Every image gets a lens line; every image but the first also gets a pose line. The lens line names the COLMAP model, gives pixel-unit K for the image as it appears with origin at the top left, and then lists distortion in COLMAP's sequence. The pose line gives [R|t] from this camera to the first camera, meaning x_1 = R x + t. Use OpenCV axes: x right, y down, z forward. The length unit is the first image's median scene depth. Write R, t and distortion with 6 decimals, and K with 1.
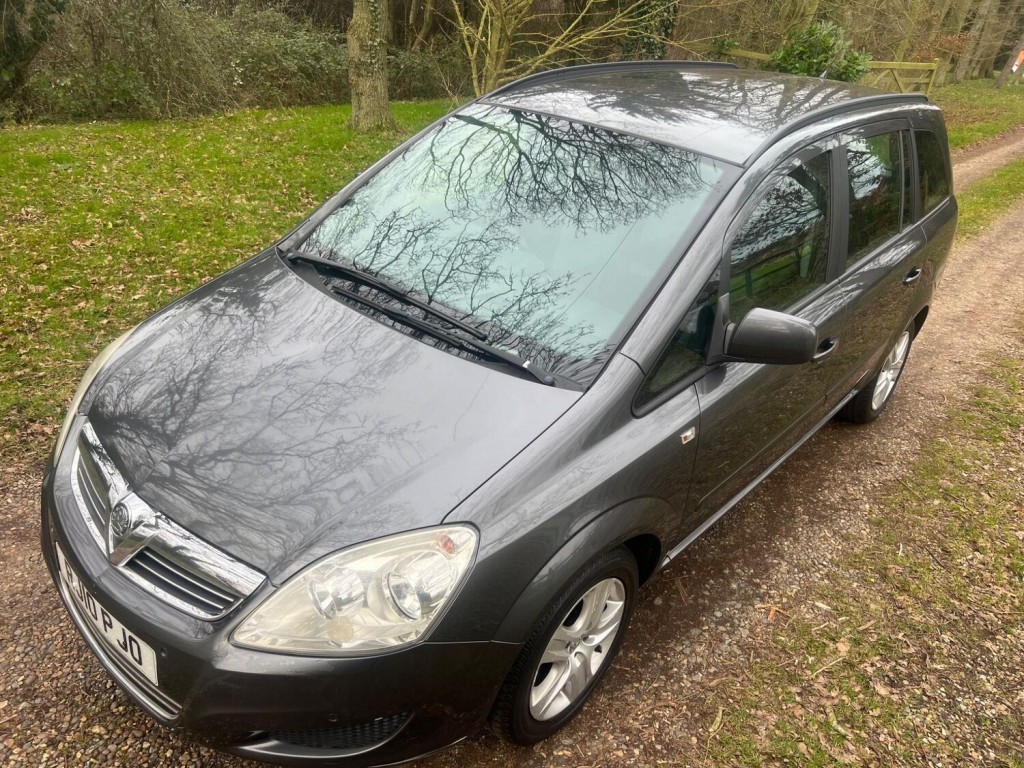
lens RADIAL K [[765.4, 0, 517.5], [0, 765.4, 386.1], [0, 0, 1]] dist [0.055731, -0.060690]
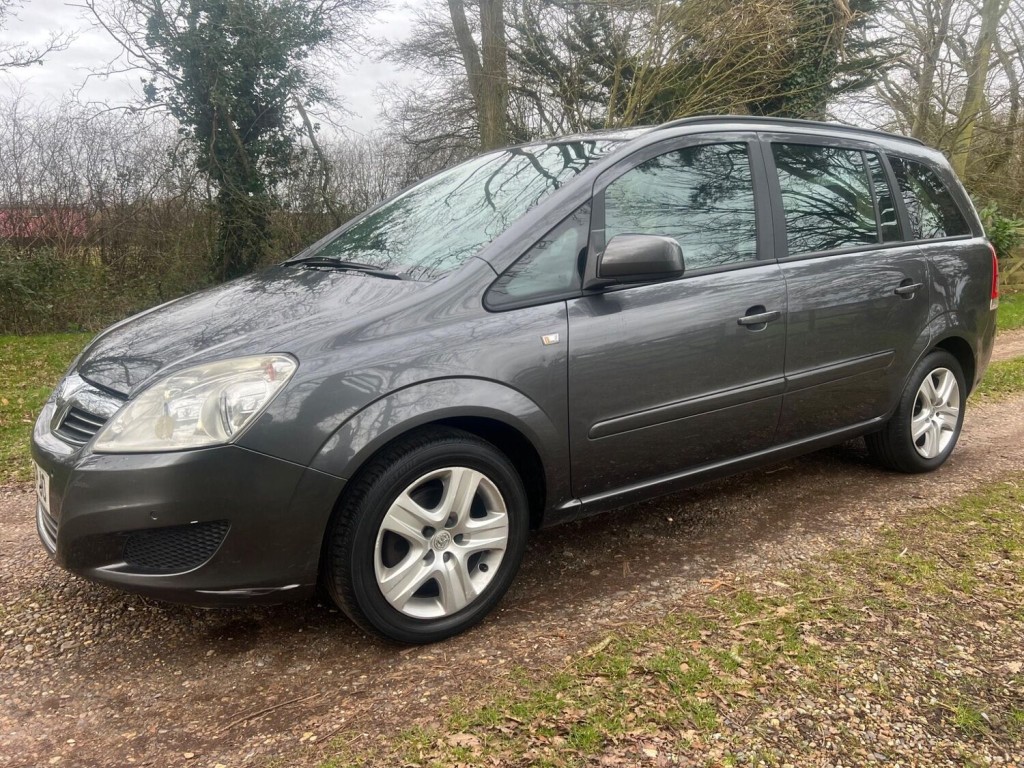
lens RADIAL K [[764.3, 0, 513.0], [0, 764.3, 377.7], [0, 0, 1]] dist [0.067140, -0.073914]
pose [[0.965619, -0.052093, -0.254689, 0.426048], [-0.029666, 0.951236, -0.307035, 0.432203], [0.258264, 0.304035, 0.916986, 0.031953]]
